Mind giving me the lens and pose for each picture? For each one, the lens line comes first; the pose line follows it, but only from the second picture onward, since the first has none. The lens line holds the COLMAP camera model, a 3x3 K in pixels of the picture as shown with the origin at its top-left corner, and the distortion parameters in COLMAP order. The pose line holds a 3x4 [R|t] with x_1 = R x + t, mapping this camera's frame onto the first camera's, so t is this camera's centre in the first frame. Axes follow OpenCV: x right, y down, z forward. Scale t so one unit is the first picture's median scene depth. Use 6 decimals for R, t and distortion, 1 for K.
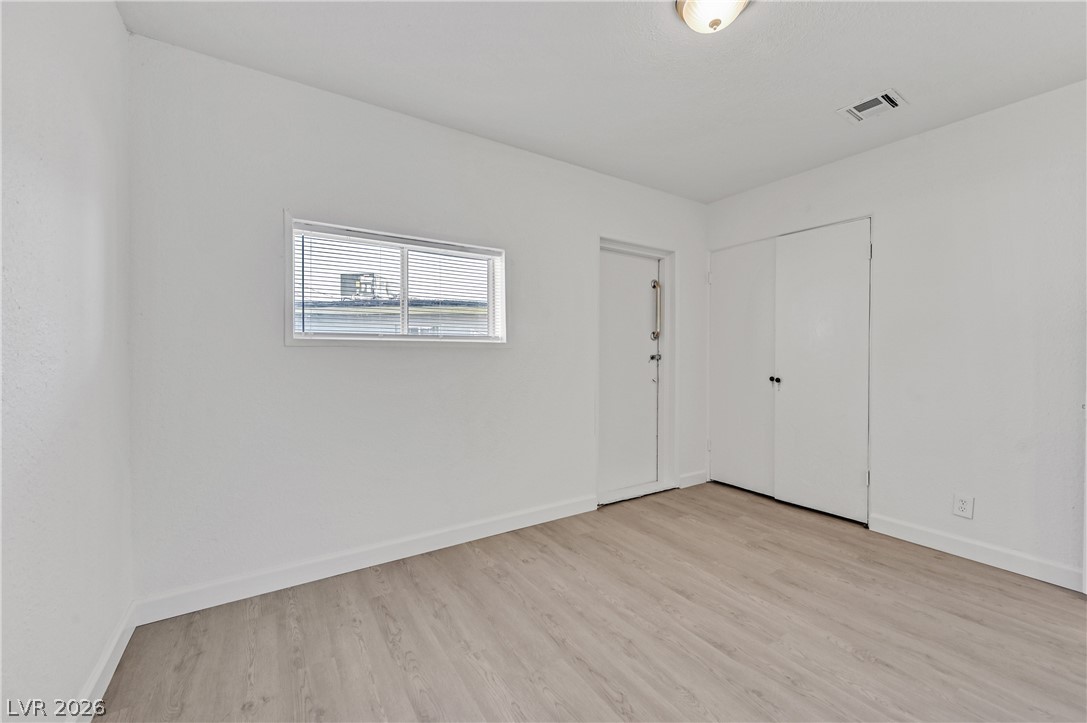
lens RADIAL K [[428.5, 0, 541.8], [0, 428.5, 354.6], [0, 0, 1]] dist [0.000572, 0.000086]
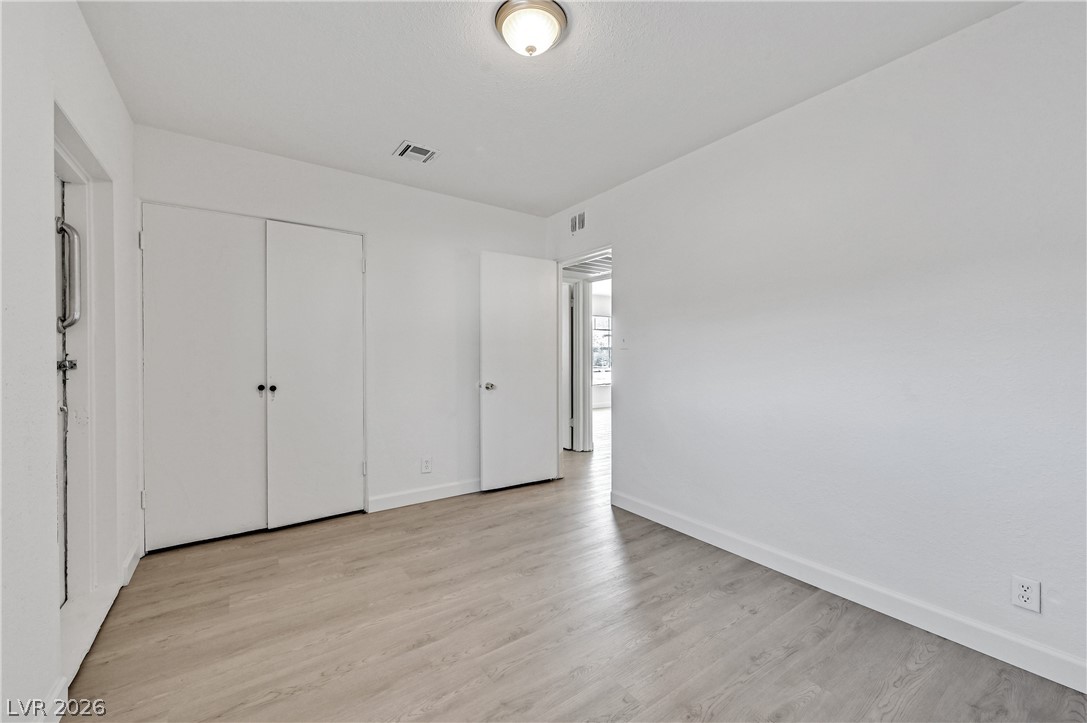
lens RADIAL K [[428.5, 0, 541.8], [0, 428.5, 354.6], [0, 0, 1]] dist [0.000572, 0.000086]
pose [[-0.033634, 0.002292, 0.999432, -0.445902], [0.005328, 0.999984, -0.002114, -0.006629], [-0.999420, 0.005254, -0.033646, 0.671054]]
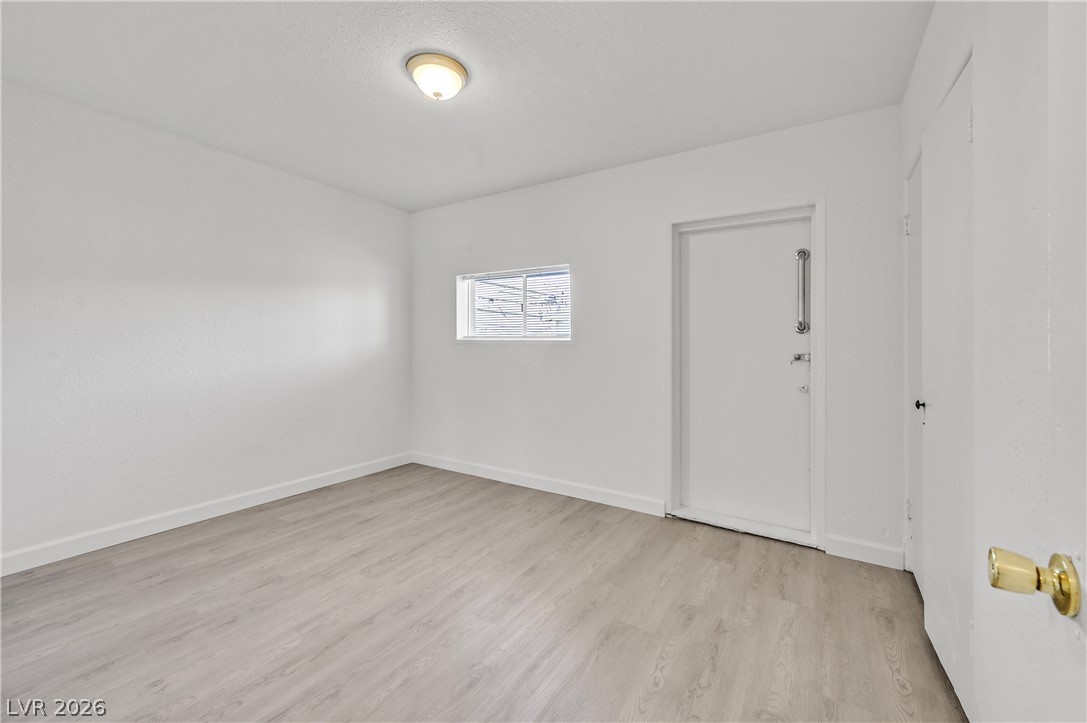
lens RADIAL K [[429.8, 0, 559.3], [0, 429.8, 349.1], [0, 0, 1]] dist [-0.008159, 0.000052]
pose [[0.441900, 0.009244, -0.897017, 1.124304], [-0.013217, 0.999905, 0.003793, -0.007294], [0.896967, 0.010180, 0.441981, 0.493996]]
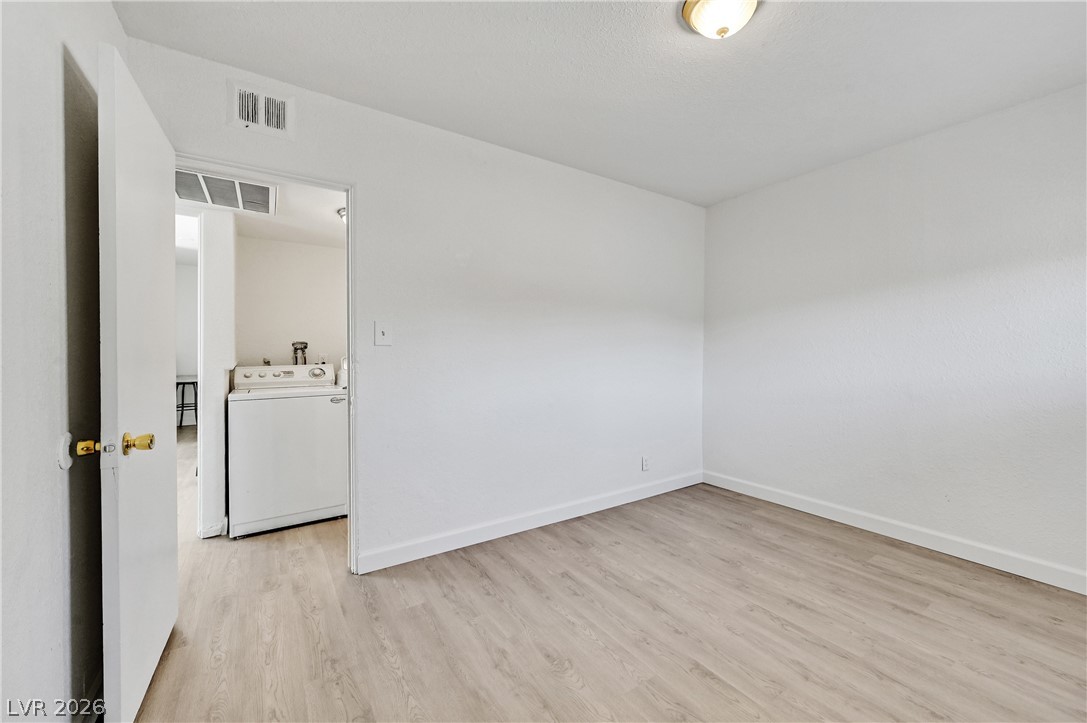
lens RADIAL K [[433.1, 0, 537.9], [0, 433.1, 351.4], [0, 0, 1]] dist [0.001499, -0.000080]
pose [[-0.999975, -0.002557, -0.006643, 0.549929], [-0.002602, 0.999974, 0.006701, -0.018245], [0.006625, 0.006718, -0.999955, 1.344701]]
